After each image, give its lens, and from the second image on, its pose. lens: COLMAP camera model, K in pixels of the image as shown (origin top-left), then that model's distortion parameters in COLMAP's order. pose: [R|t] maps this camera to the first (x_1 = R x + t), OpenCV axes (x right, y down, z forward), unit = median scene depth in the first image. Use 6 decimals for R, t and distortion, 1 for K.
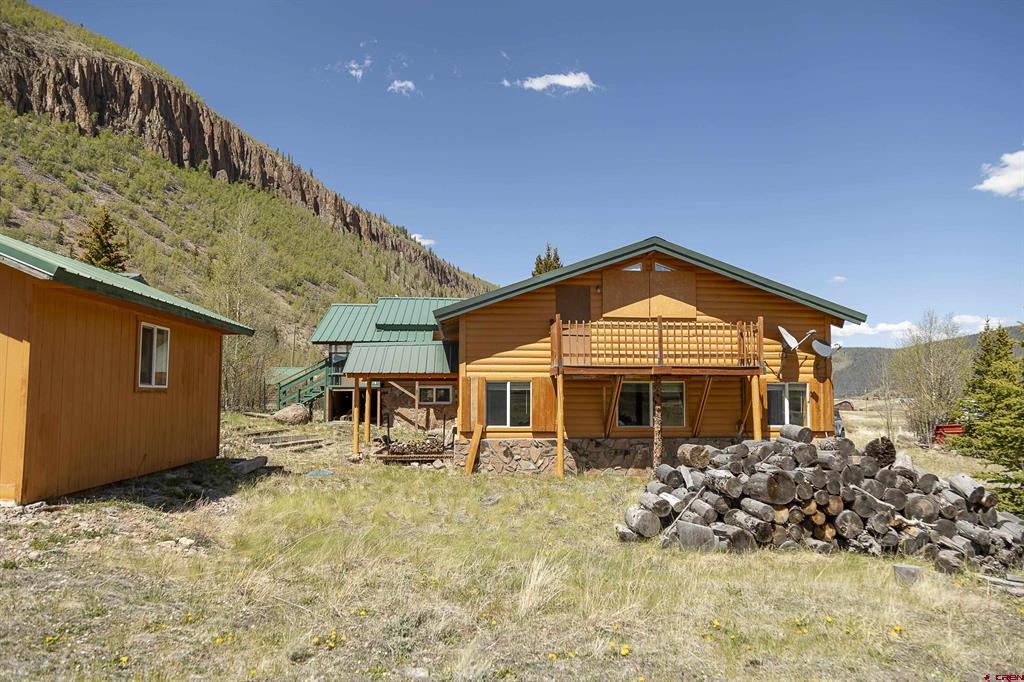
lens RADIAL K [[697.4, 0, 512.0], [0, 697.4, 341.0], [0, 0, 1]] dist [0.020760, 0.003012]
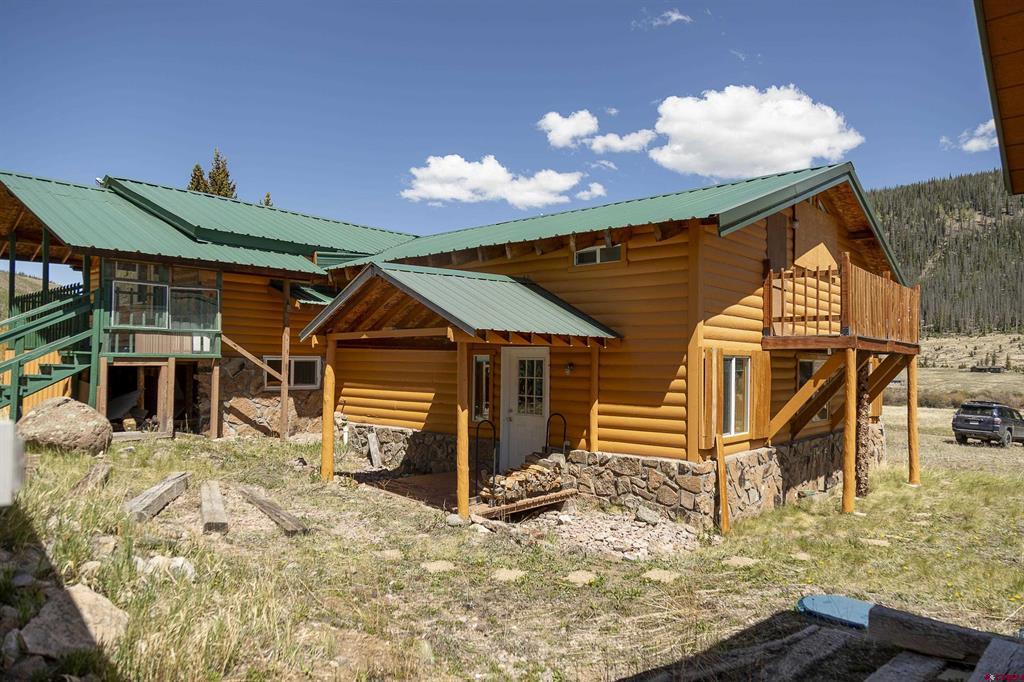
lens RADIAL K [[697.4, 0, 512.0], [0, 697.4, 341.0], [0, 0, 1]] dist [0.020760, 0.003012]
pose [[0.672177, 0.026313, 0.739923, -0.407084], [-0.068287, 0.997312, 0.026569, 0.029602], [-0.737234, -0.068387, 0.672167, 0.535187]]
